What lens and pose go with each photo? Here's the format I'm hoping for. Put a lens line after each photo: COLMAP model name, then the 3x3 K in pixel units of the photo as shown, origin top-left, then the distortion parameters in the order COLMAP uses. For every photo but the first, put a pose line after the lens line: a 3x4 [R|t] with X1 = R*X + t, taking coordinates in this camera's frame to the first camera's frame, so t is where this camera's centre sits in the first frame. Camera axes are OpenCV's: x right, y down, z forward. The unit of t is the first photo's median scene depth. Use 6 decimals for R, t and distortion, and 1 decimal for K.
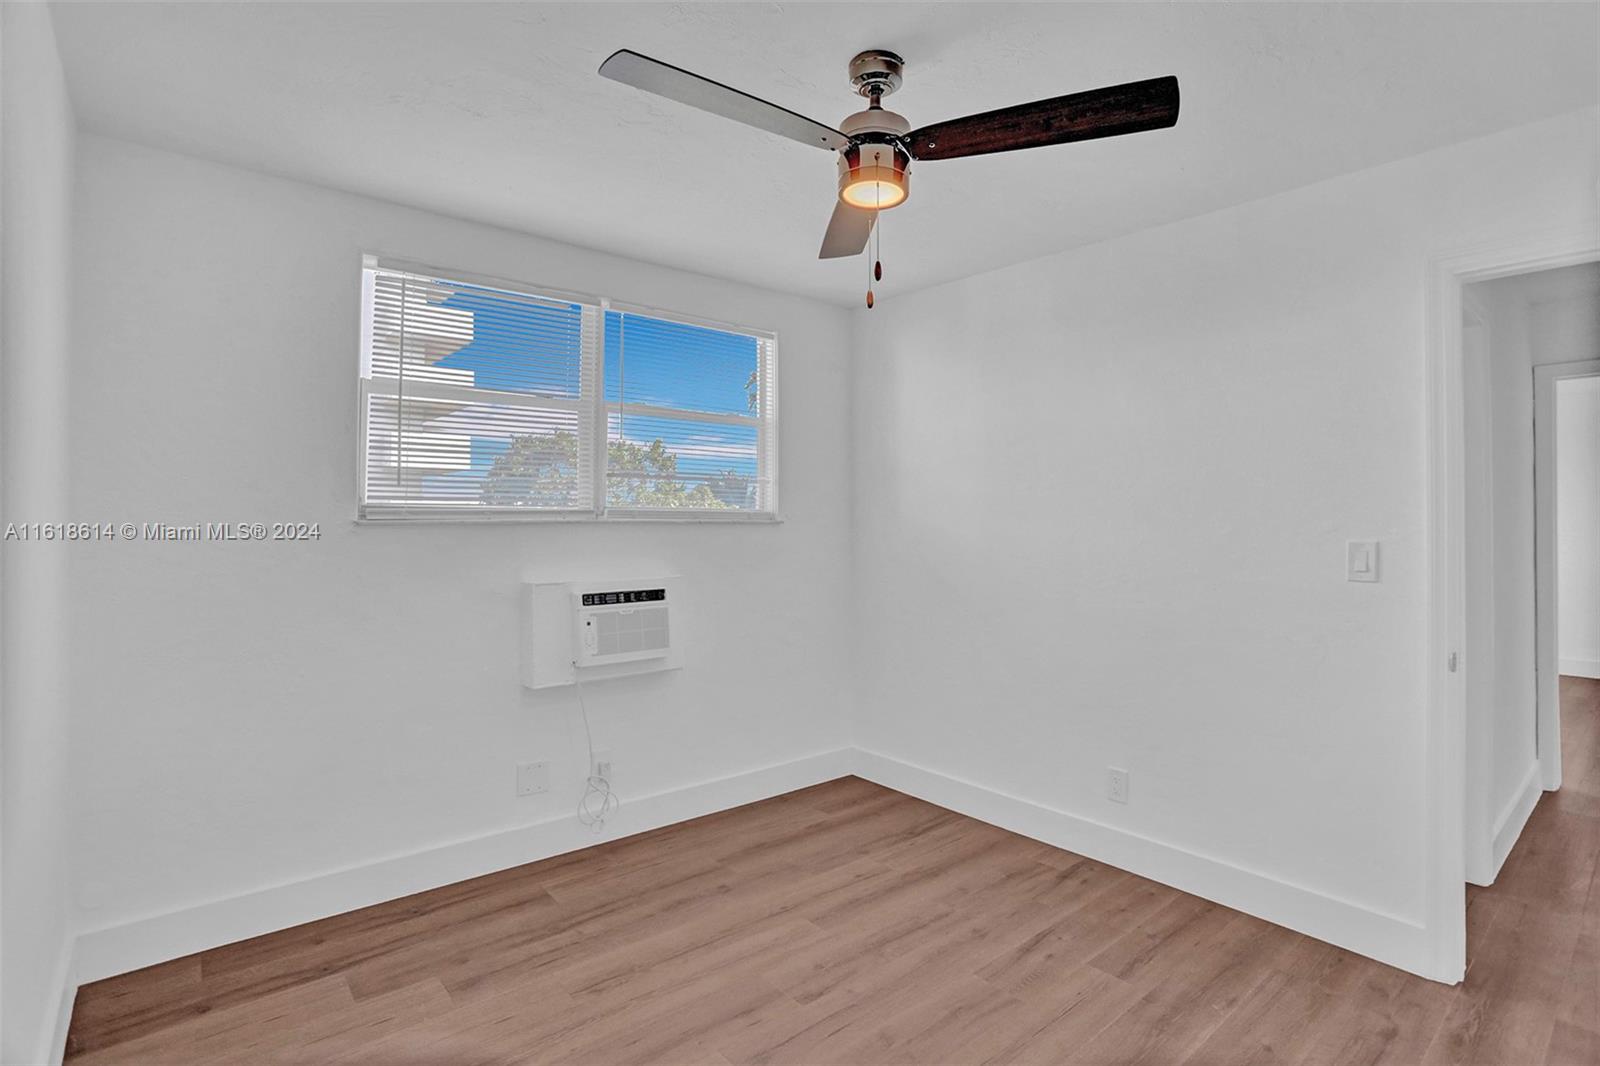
lens RADIAL K [[799.4, 0, 787.9], [0, 799.4, 514.1], [0, 0, 1]] dist [-0.074638, 0.036947]
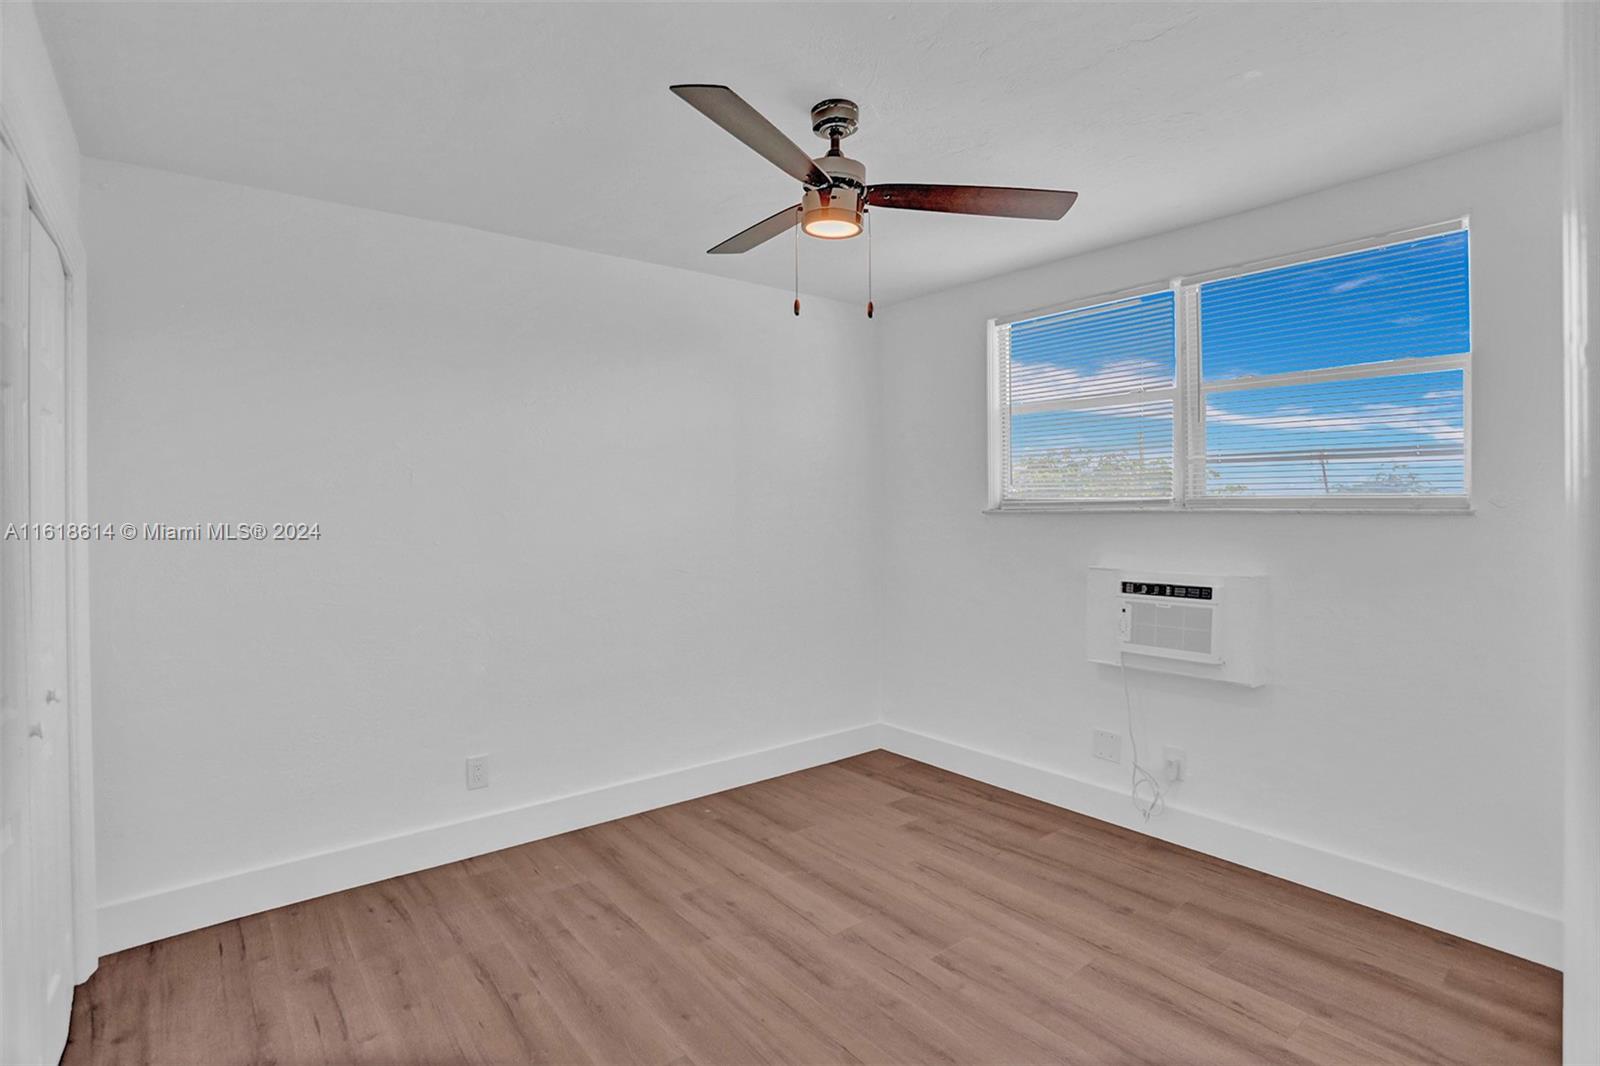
lens RADIAL K [[799.4, 0, 787.9], [0, 799.4, 514.1], [0, 0, 1]] dist [-0.074638, 0.036947]
pose [[-0.036423, 0.007927, -0.999305, 0.887840], [0.011566, 0.999905, 0.007510, 0.000125], [0.999270, -0.011285, -0.036512, 0.679702]]
